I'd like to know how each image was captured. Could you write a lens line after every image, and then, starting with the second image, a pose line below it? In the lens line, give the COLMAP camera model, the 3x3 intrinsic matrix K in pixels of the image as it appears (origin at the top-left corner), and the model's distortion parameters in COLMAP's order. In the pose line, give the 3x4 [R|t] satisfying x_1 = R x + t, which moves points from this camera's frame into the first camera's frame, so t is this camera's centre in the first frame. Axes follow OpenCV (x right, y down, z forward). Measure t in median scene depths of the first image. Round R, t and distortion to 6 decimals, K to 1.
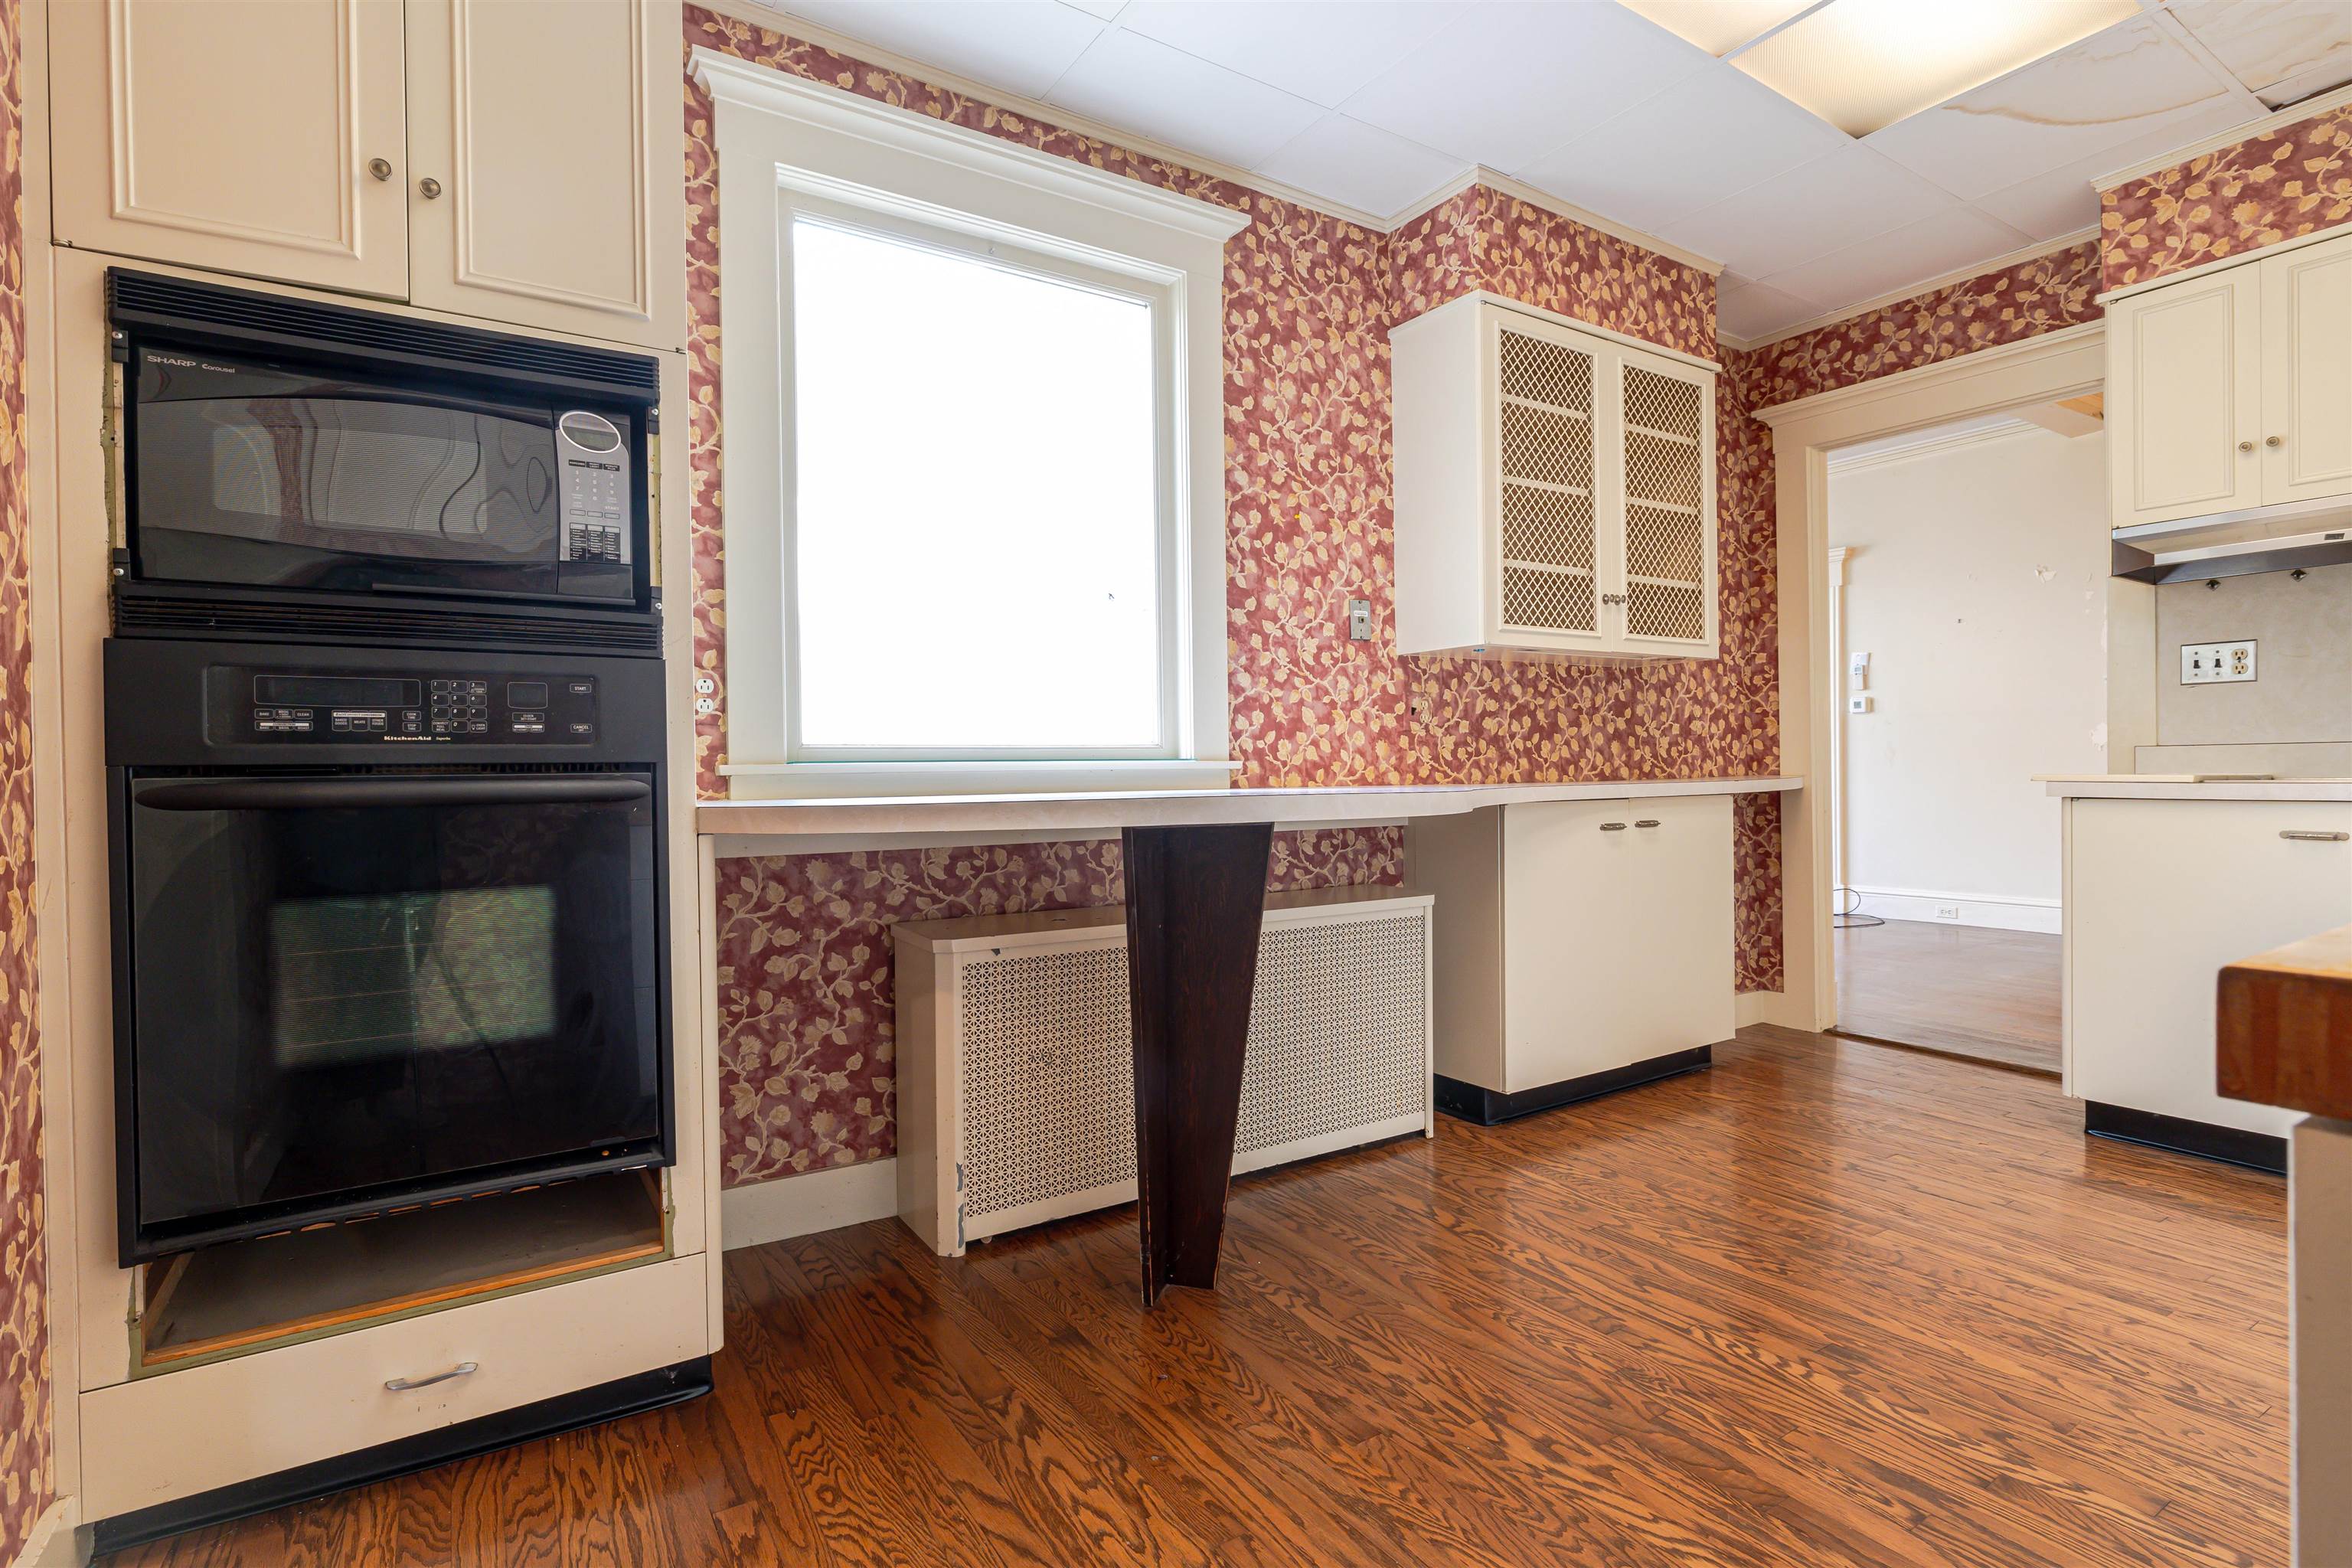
lens RADIAL K [[1131.0, 0, 1176.0], [0, 1131.0, 784.0], [0, 0, 1]] dist [-0.005831, 0.000295]
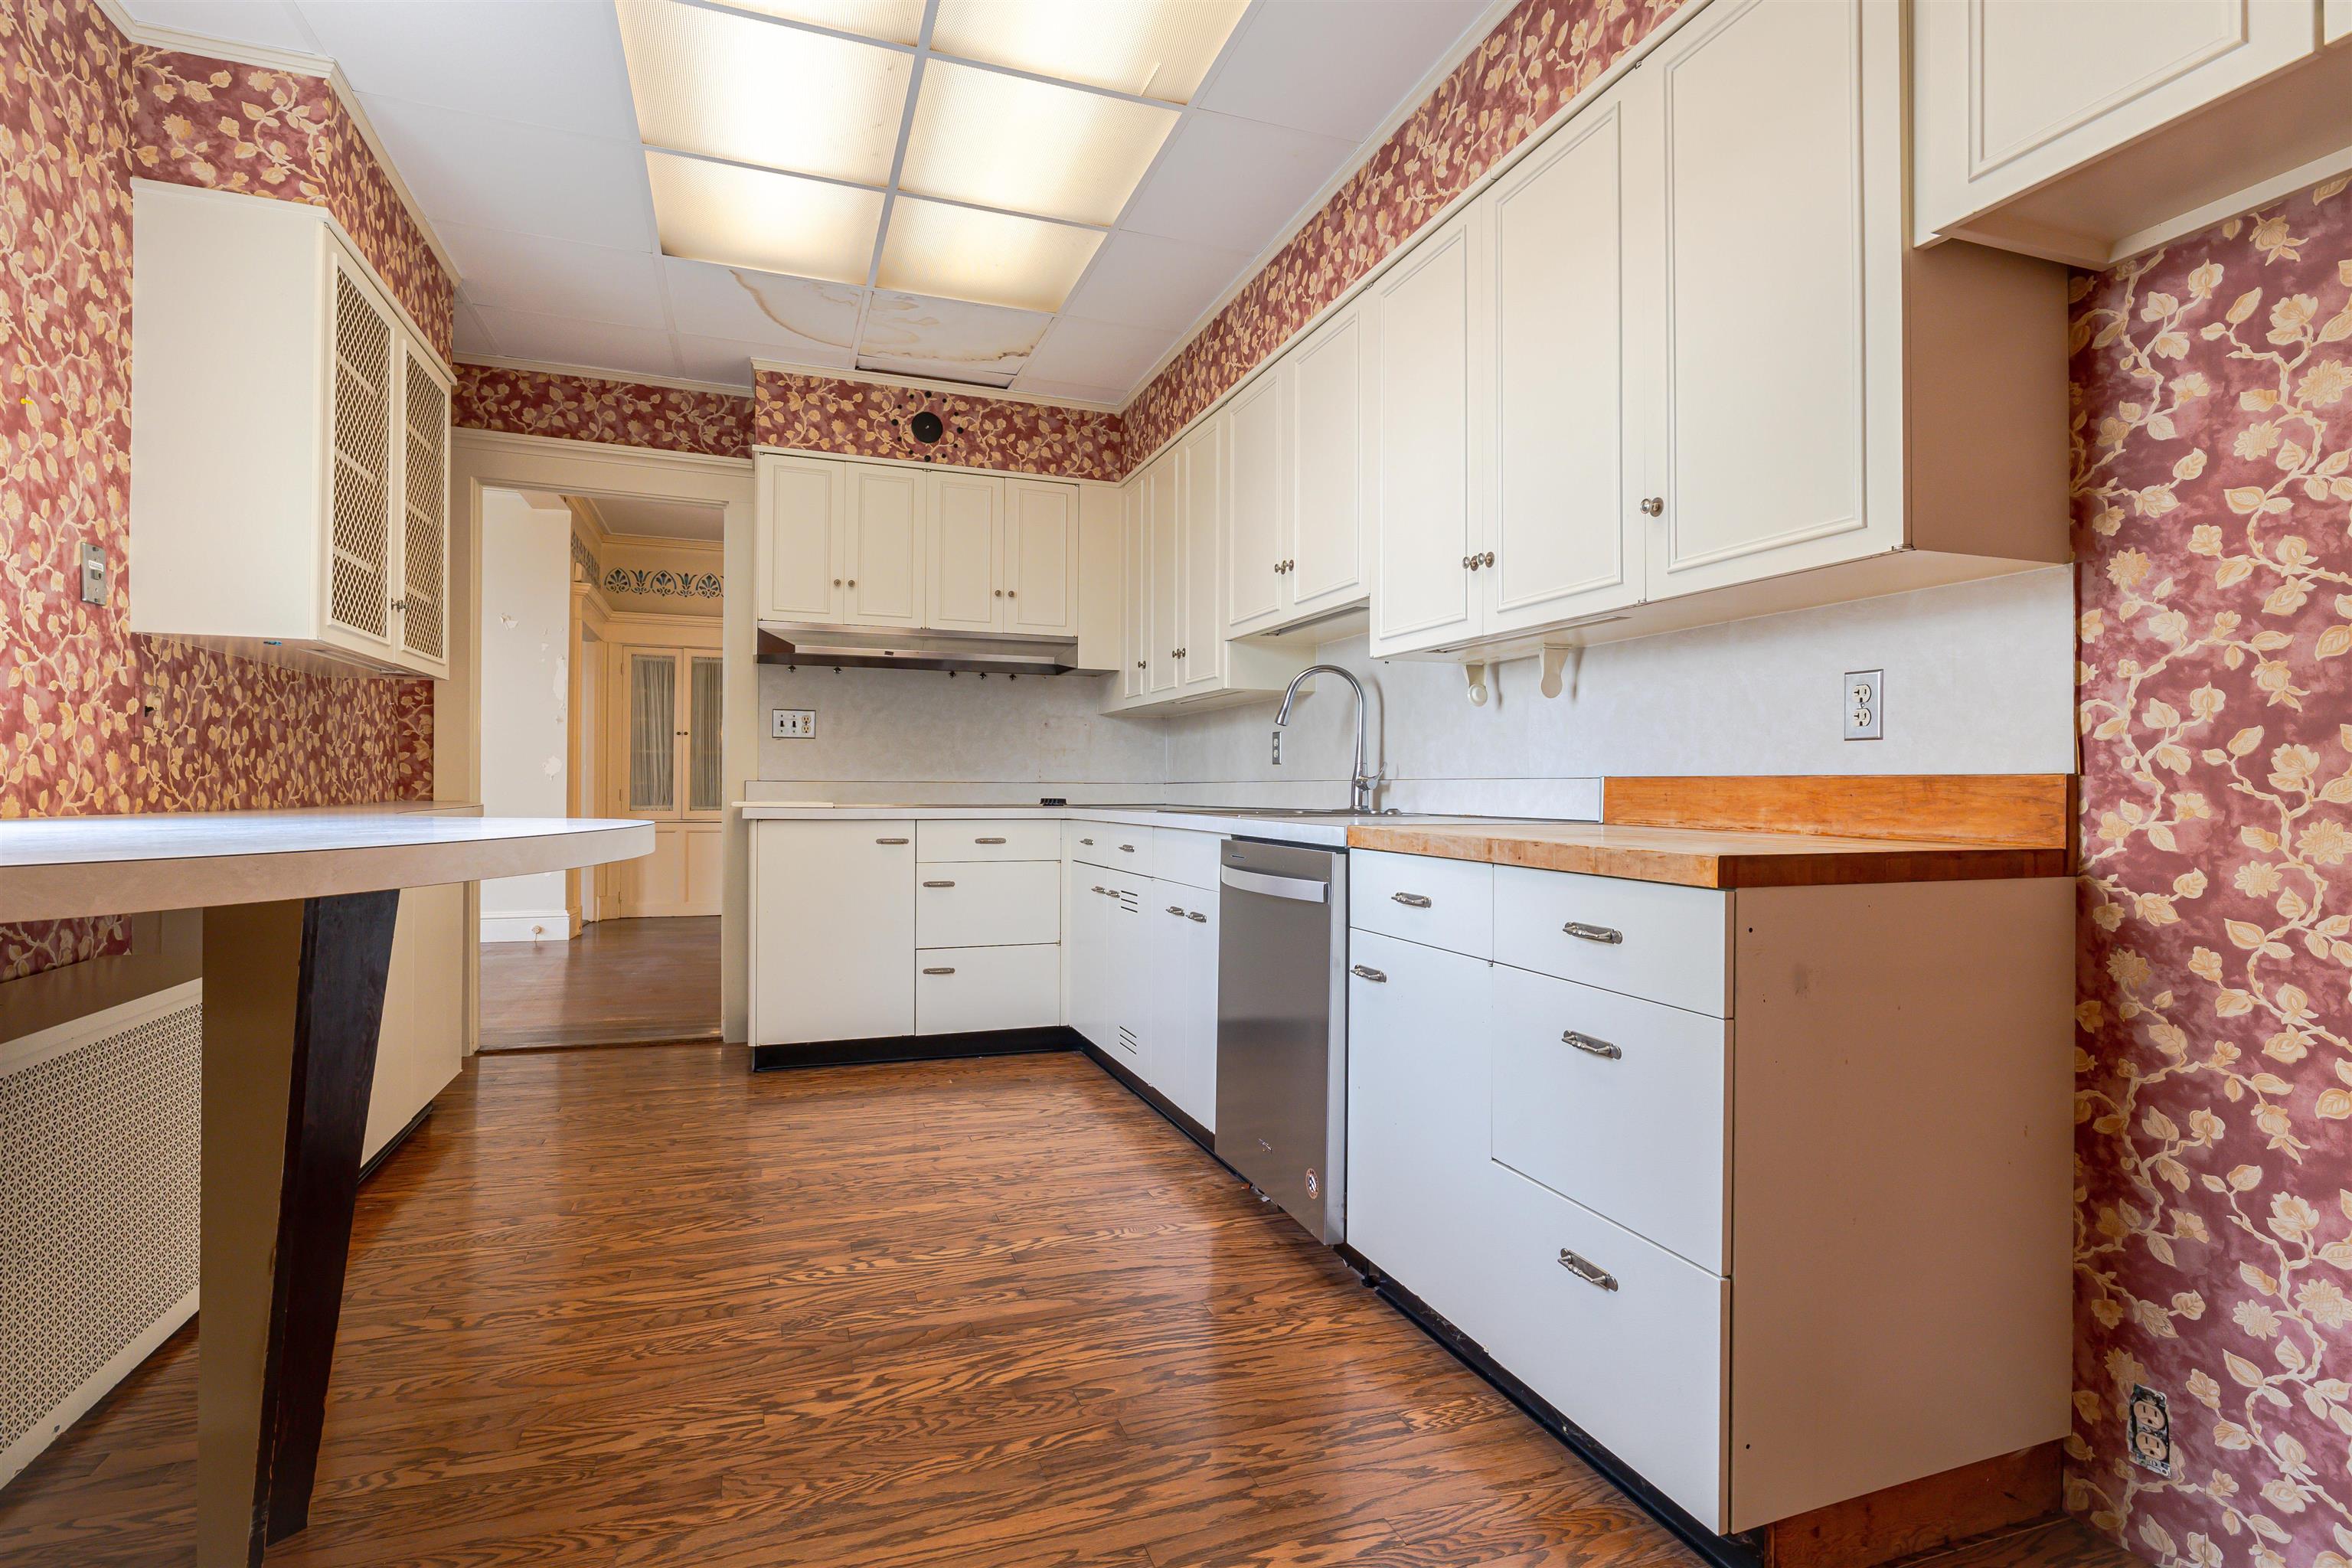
lens RADIAL K [[1131.0, 0, 1176.0], [0, 1131.0, 784.0], [0, 0, 1]] dist [-0.004685, 0.000976]
pose [[0.220583, 0.018056, 0.975201, -0.378629], [0.002781, 0.999813, -0.019141, -0.002510], [-0.975364, 0.006934, 0.220491, 0.215644]]
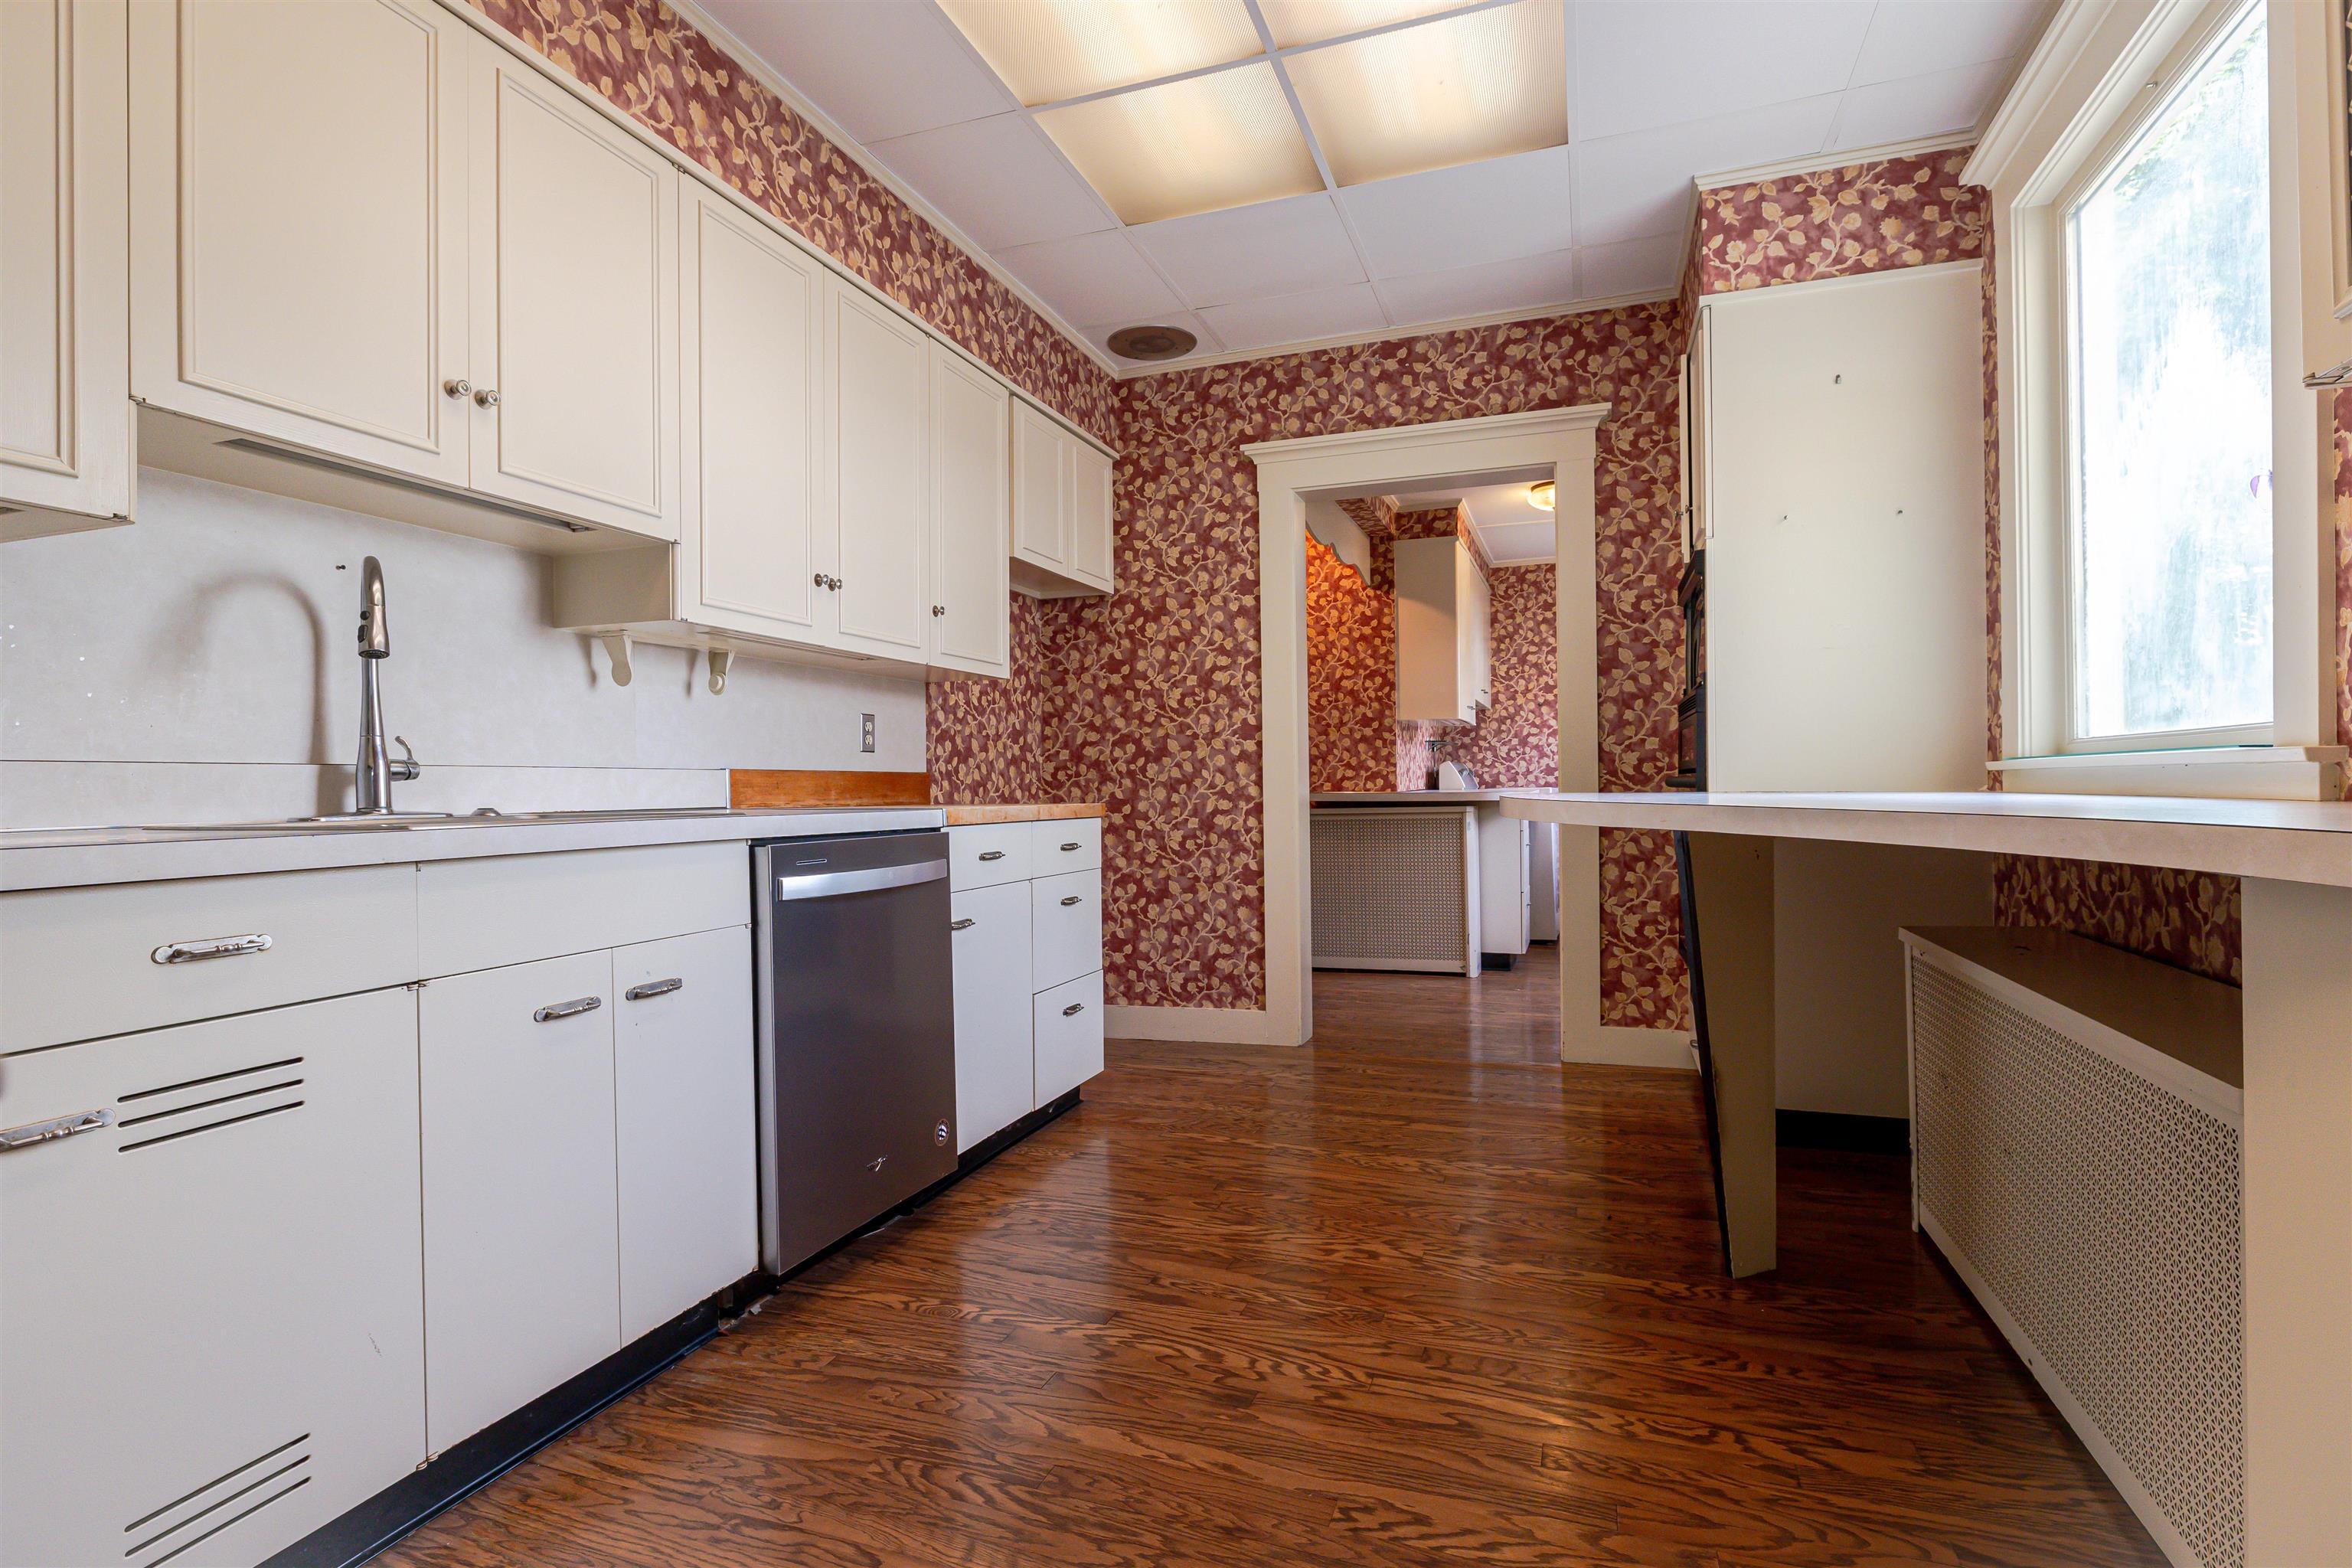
lens RADIAL K [[1131.0, 0, 1176.0], [0, 1131.0, 784.0], [0, 0, 1]] dist [-0.004685, 0.000976]
pose [[-0.796136, 0.020509, -0.604771, 0.732077], [0.014428, 0.999785, 0.014913, -0.017940], [0.604946, 0.003147, -0.796260, 1.056386]]
